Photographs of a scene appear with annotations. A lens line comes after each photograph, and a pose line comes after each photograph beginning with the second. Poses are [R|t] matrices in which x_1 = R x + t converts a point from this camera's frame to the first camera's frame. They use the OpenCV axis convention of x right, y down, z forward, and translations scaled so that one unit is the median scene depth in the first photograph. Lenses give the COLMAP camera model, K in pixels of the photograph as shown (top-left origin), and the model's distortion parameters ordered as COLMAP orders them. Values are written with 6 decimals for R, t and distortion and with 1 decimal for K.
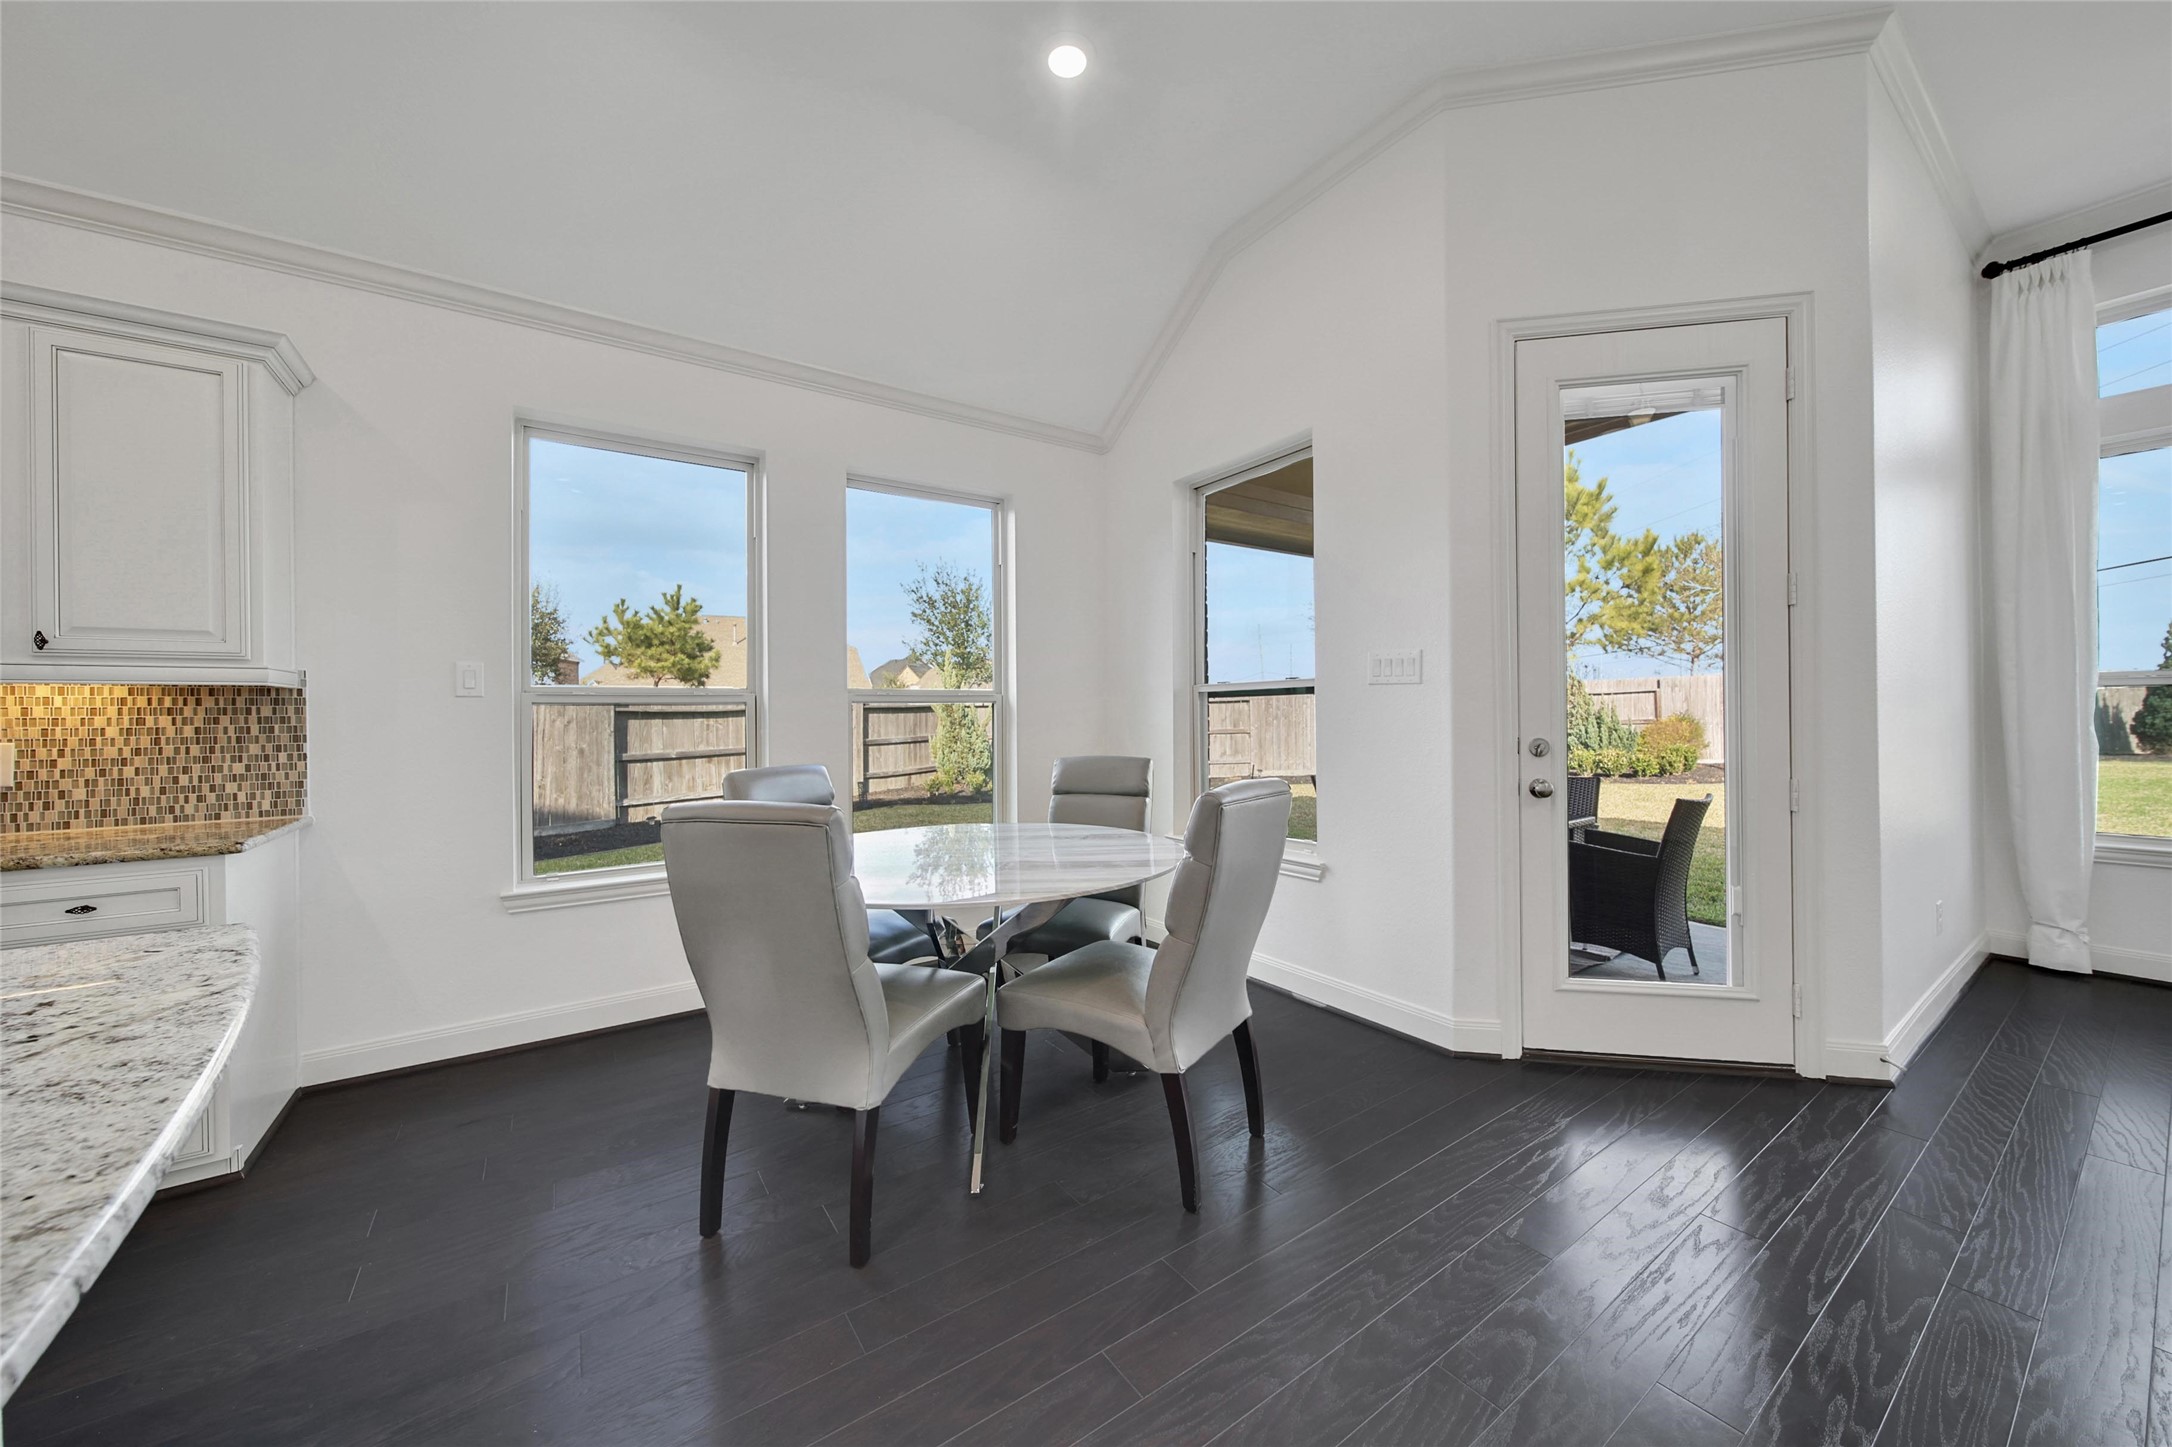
lens RADIAL K [[776.2, 0, 1089.5], [0, 776.2, 713.1], [0, 0, 1]] dist [-0.002069, 0.000011]
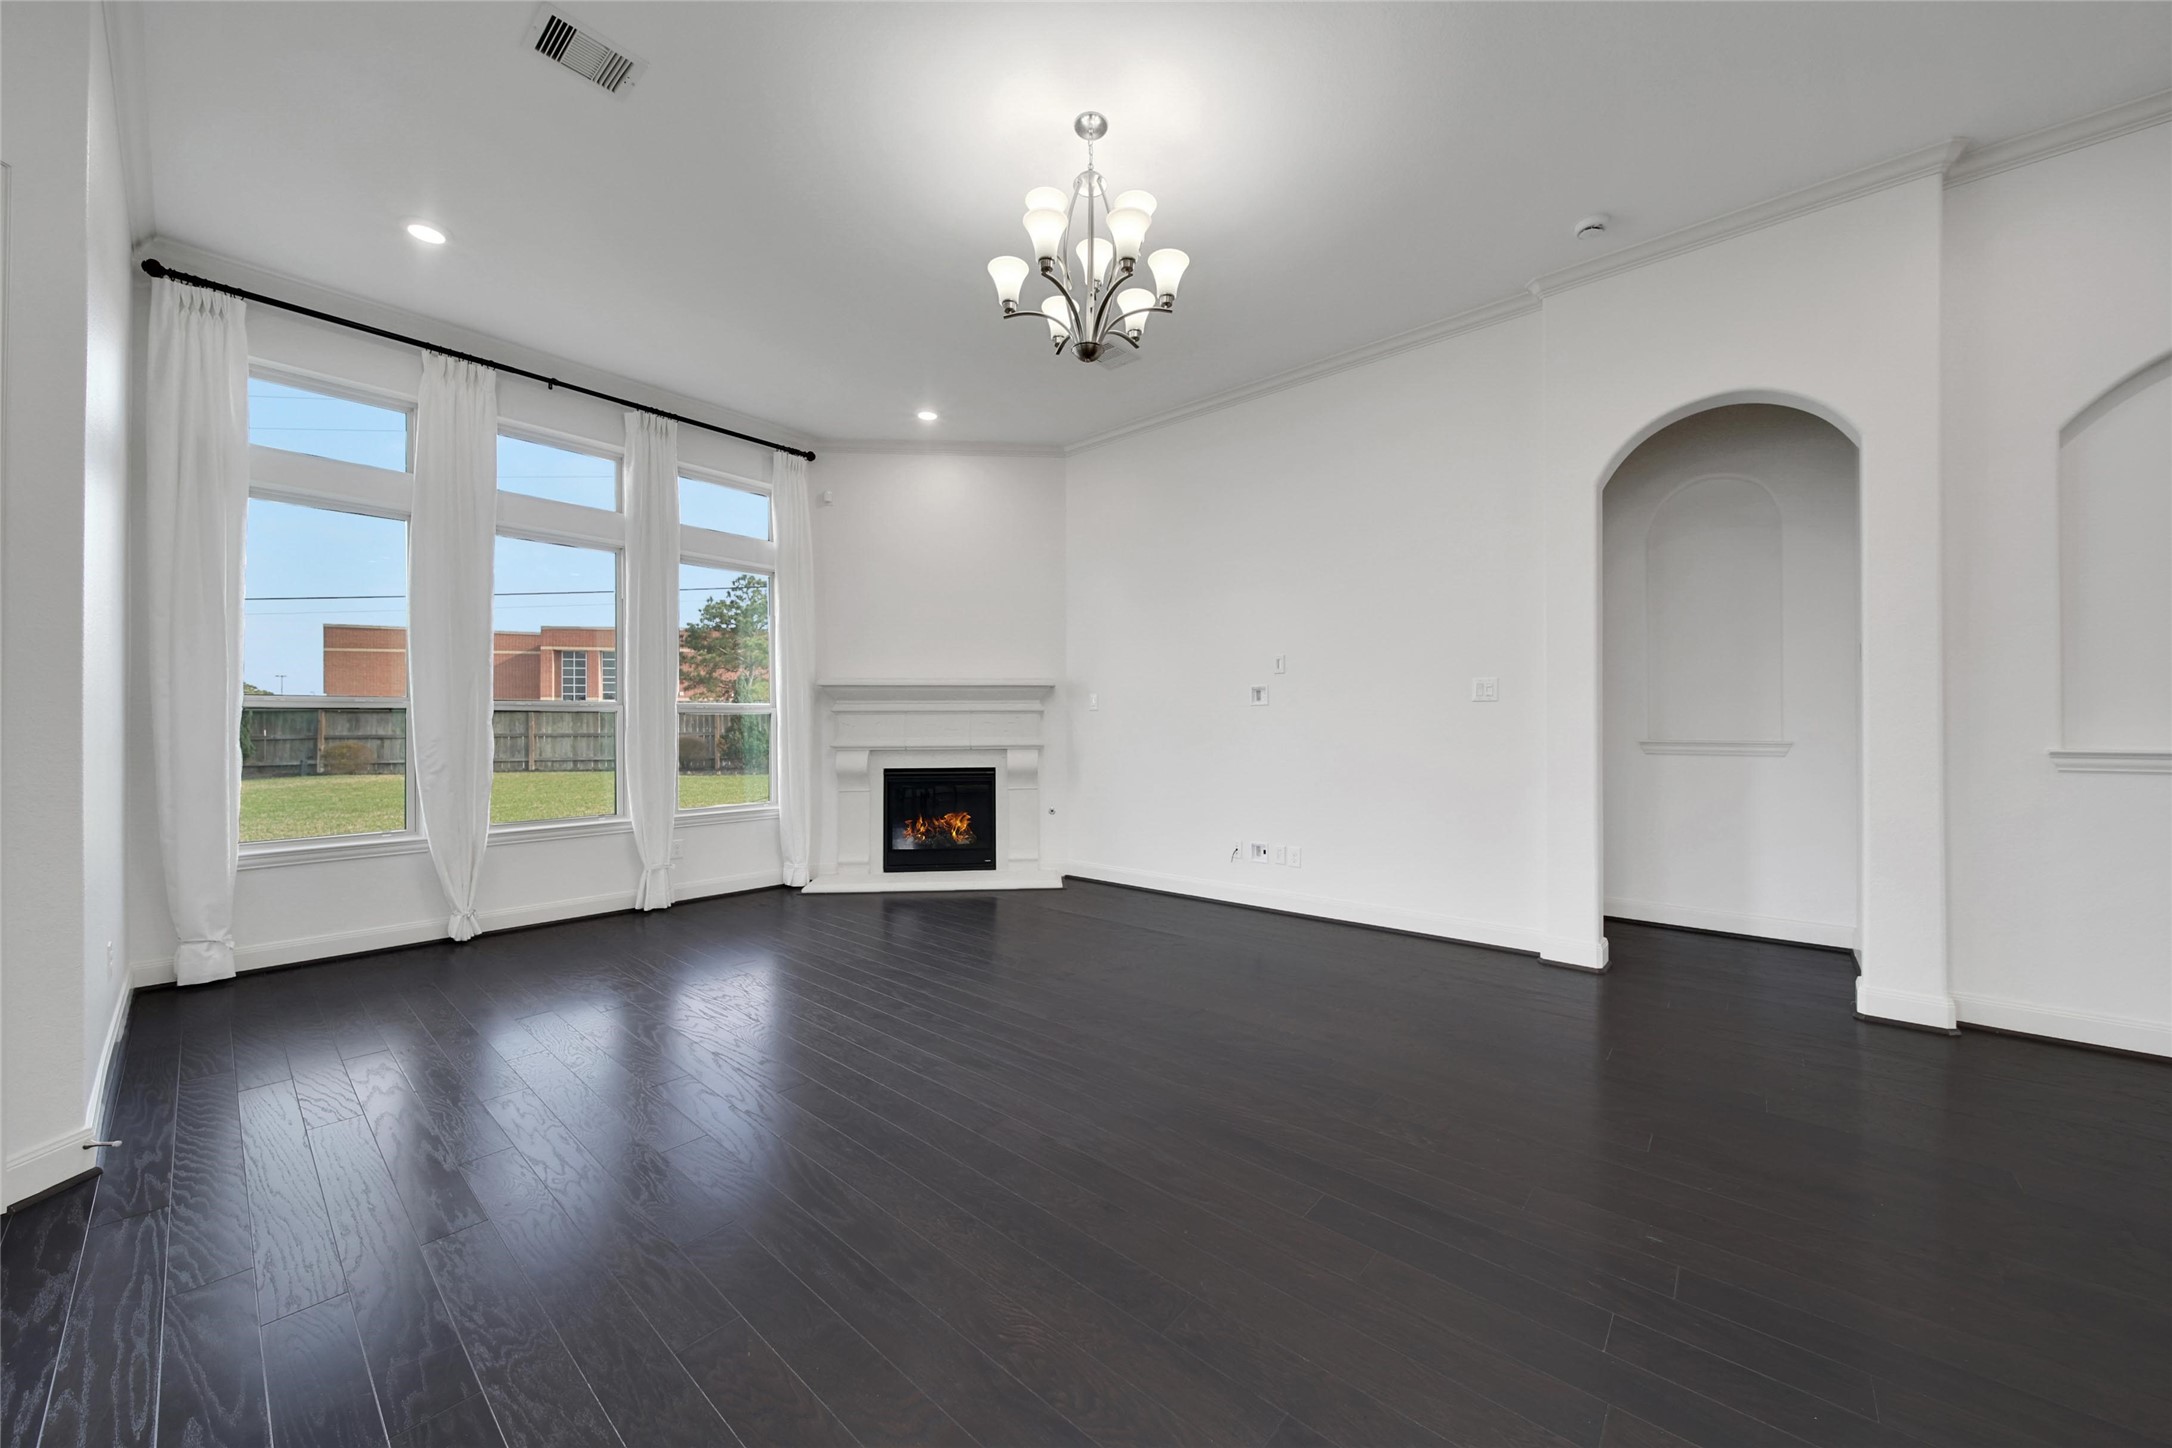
lens RADIAL K [[776.2, 0, 1085.4], [0, 776.2, 721.0], [0, 0, 1]] dist [-0.002069, 0.000011]
pose [[-0.243779, 0.021029, 0.969603, -0.041336], [0.001981, 0.999774, -0.021185, 0.013964], [-0.969829, -0.003244, -0.243765, 0.166882]]
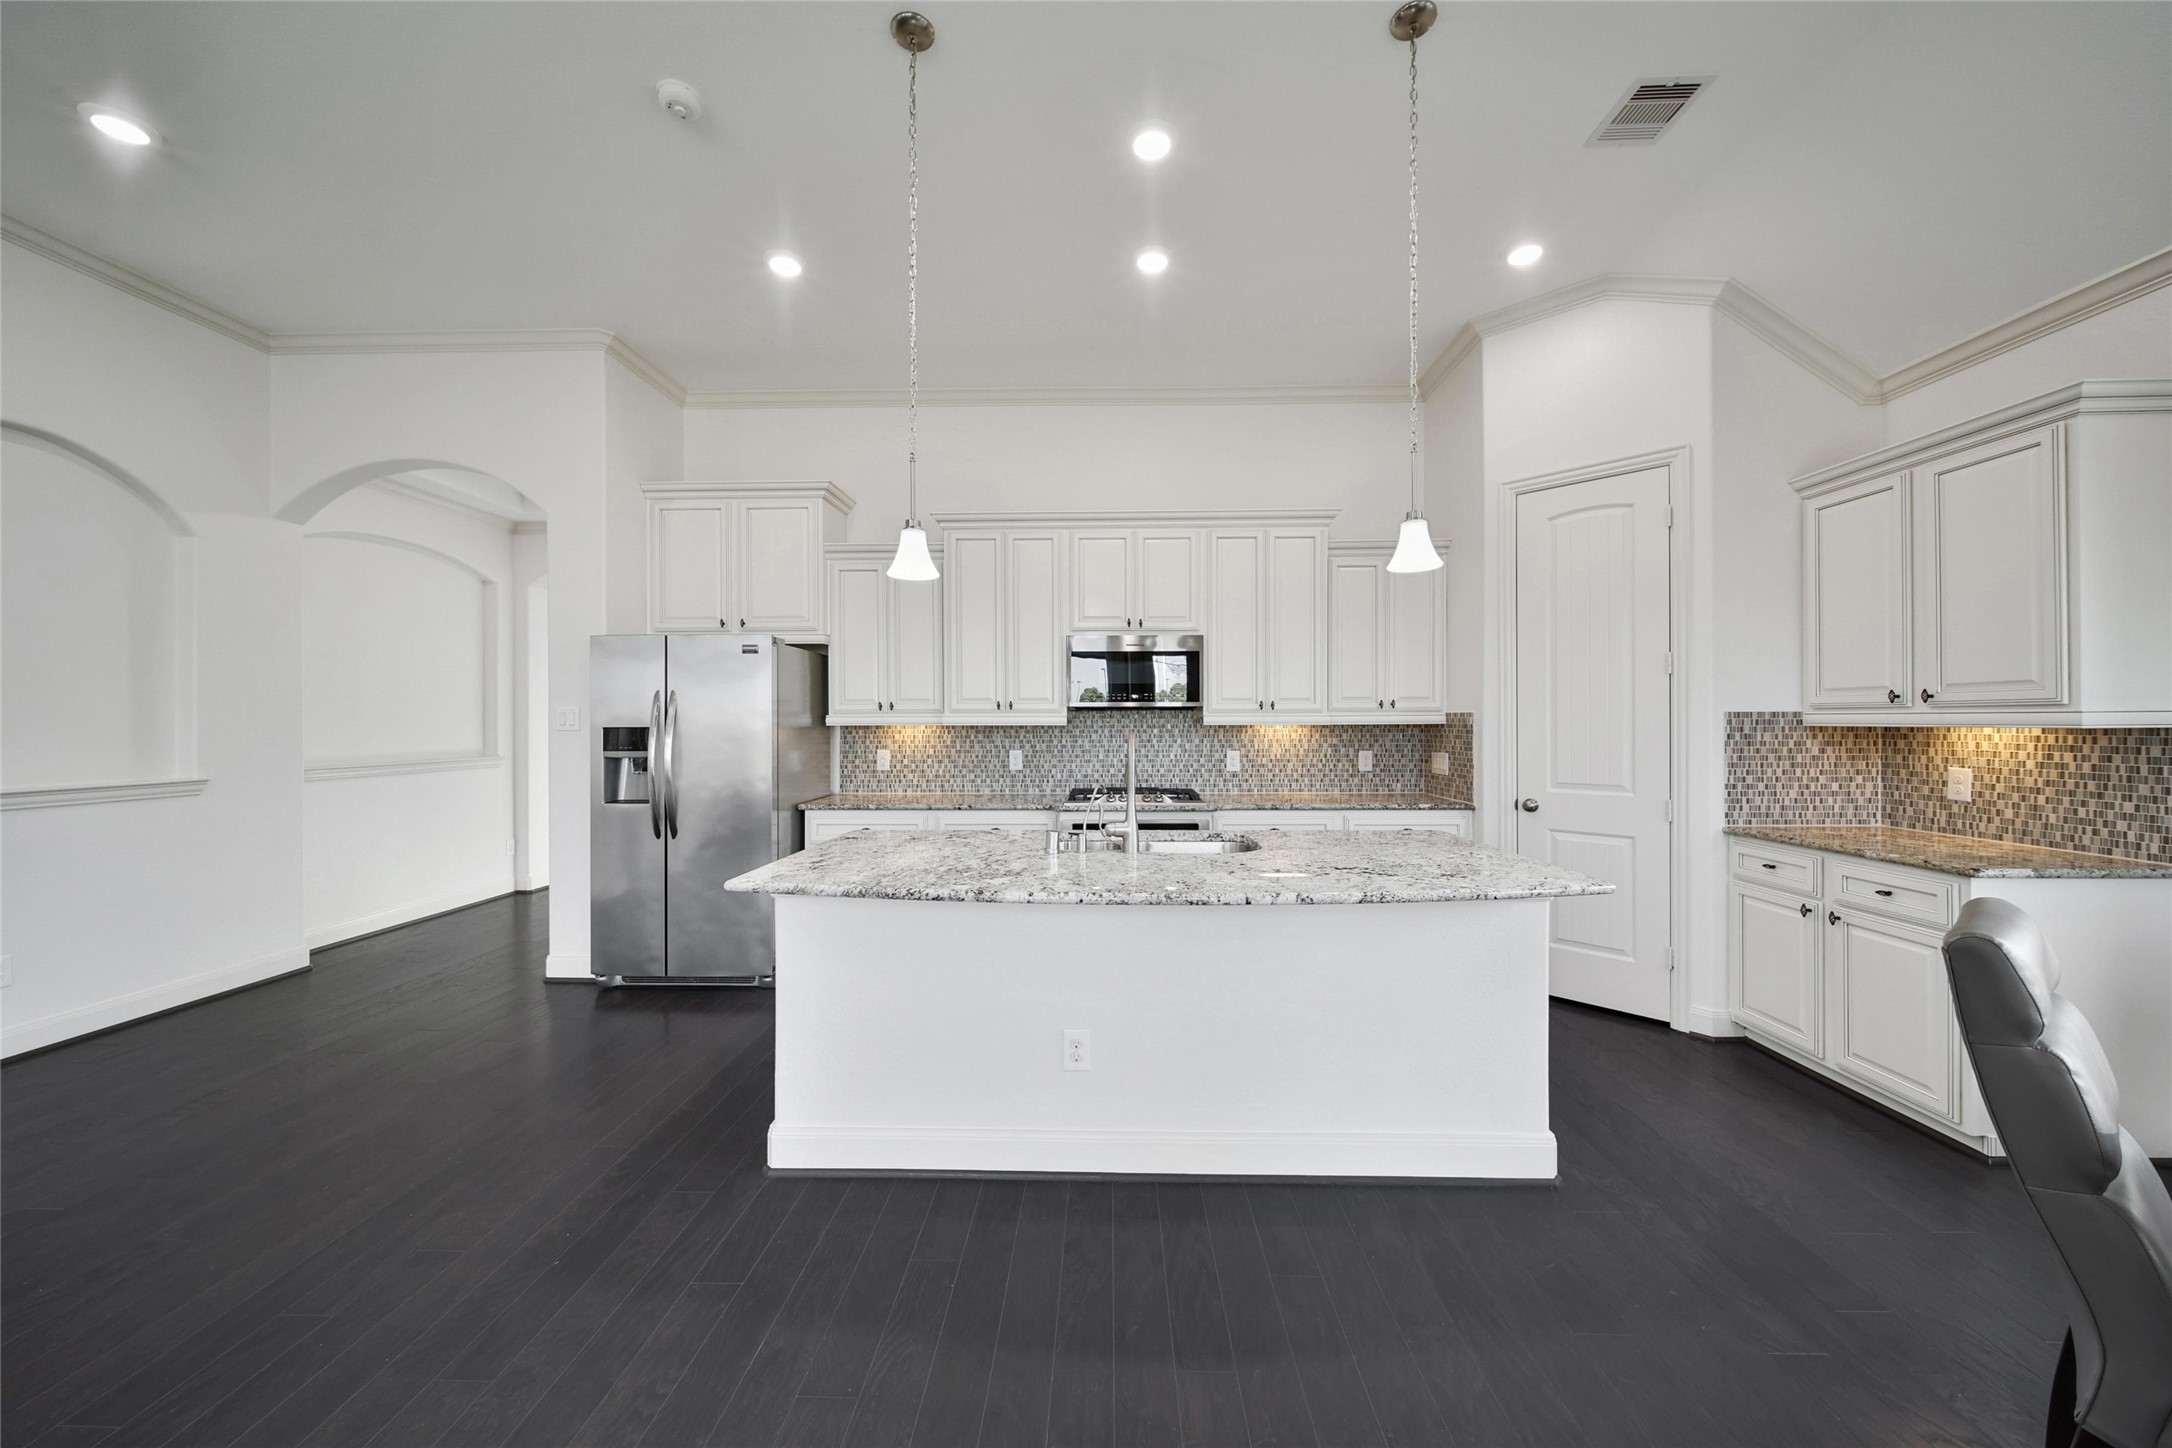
lens RADIAL K [[776.2, 0, 1082.6], [0, 776.2, 723.5], [0, 0, 1]] dist [-0.002069, 0.000011]
pose [[-0.595075, 0.016743, -0.803496, 0.451280], [0.011353, 0.999858, 0.012427, -0.057634], [0.803590, -0.001727, -0.595181, 0.446682]]
